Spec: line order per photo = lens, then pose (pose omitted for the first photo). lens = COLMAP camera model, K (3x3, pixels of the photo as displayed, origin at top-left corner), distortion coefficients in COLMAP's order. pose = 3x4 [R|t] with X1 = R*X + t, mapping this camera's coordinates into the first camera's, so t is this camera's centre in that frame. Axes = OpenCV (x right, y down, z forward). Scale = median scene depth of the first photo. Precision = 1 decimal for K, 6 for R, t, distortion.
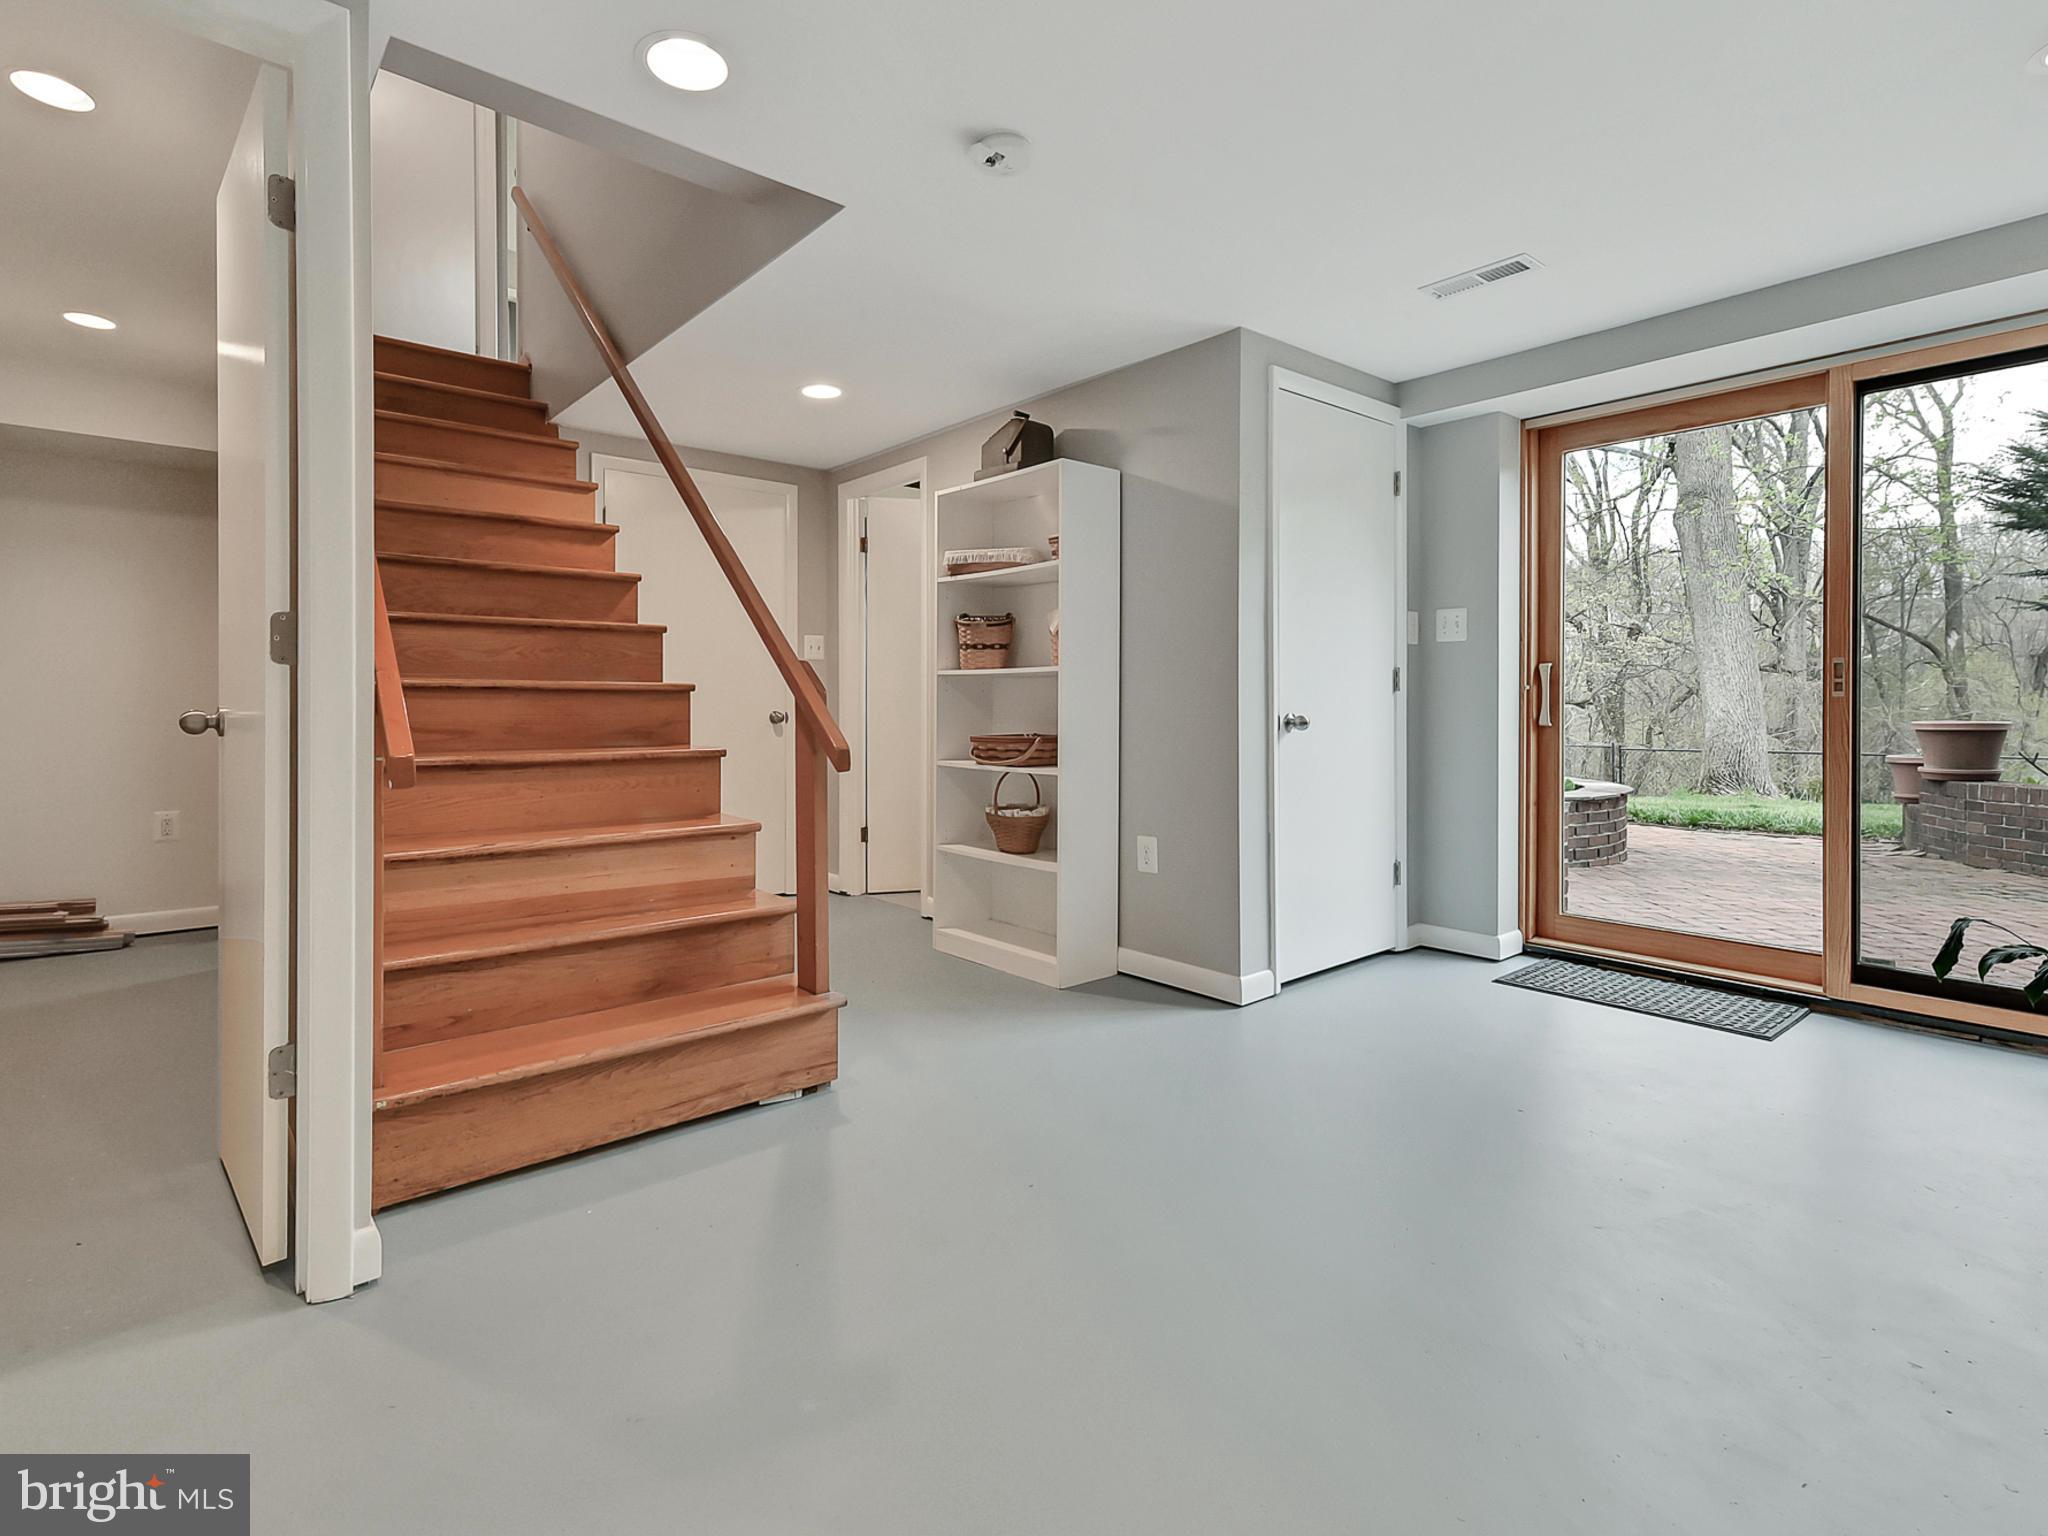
lens RADIAL K [[1061.2, 0, 1020.9], [0, 1061.2, 708.4], [0, 0, 1]] dist [0.002146, -0.000360]
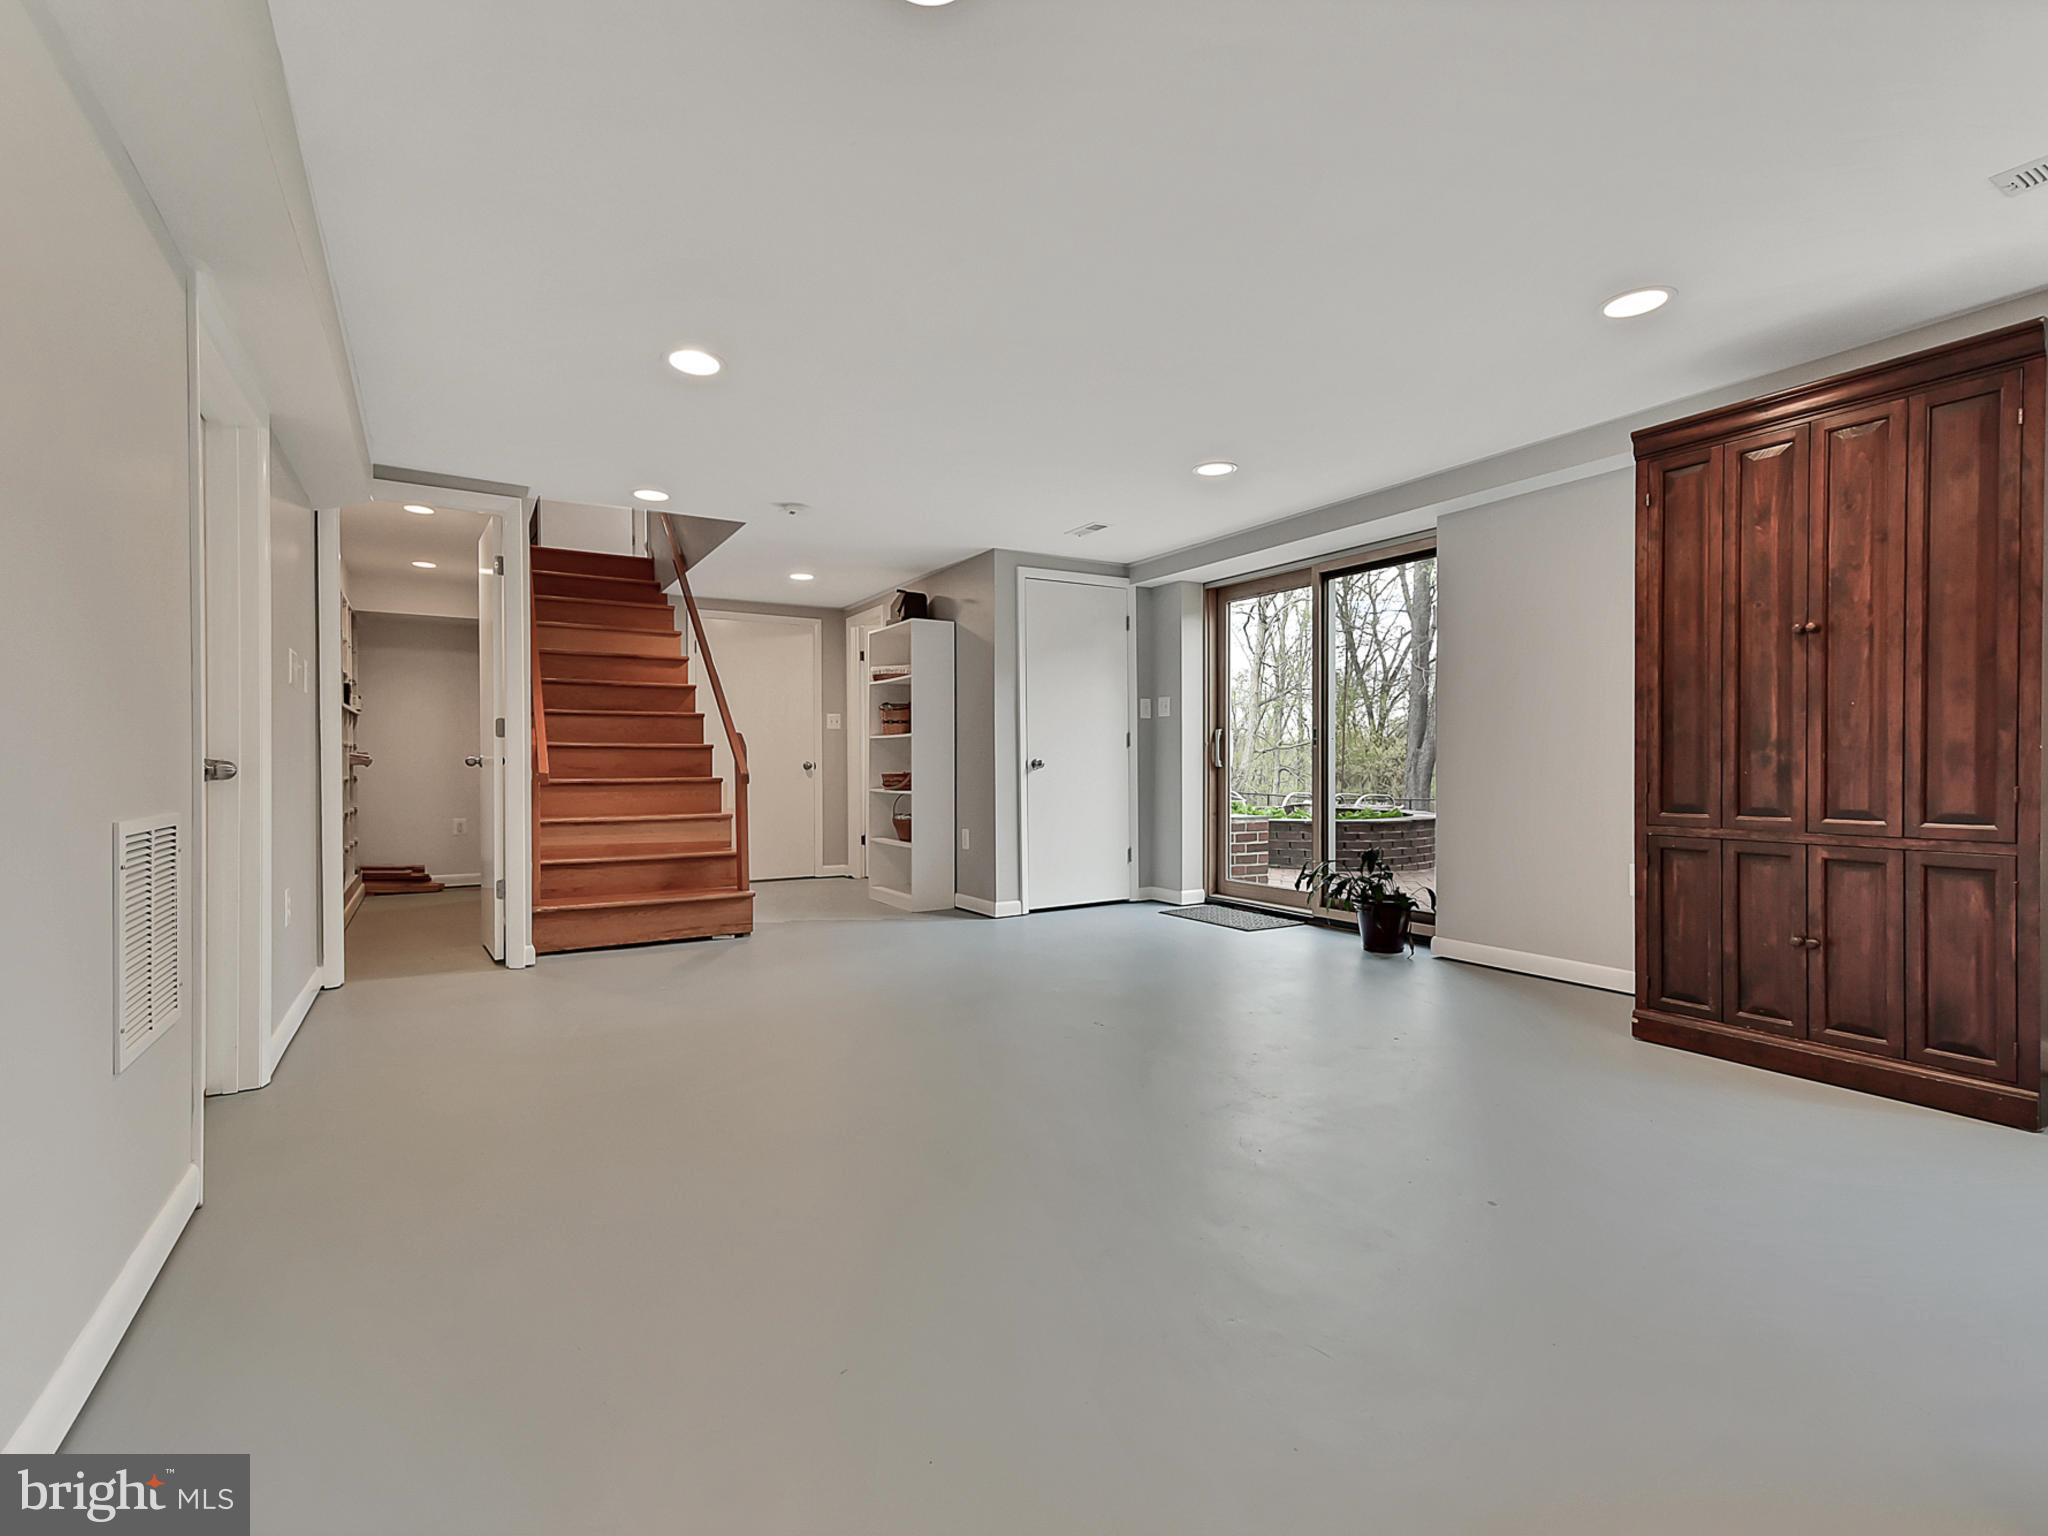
lens RADIAL K [[909.6, 0, 1024.0], [0, 909.6, 768.0], [0, 0, 1]] dist [-0.015709, -0.000057]
pose [[0.993134, -0.002715, -0.116950, 0.380226], [0.003005, 0.999993, 0.002305, 0.014930], [0.116943, -0.002641, 0.993135, -0.478979]]
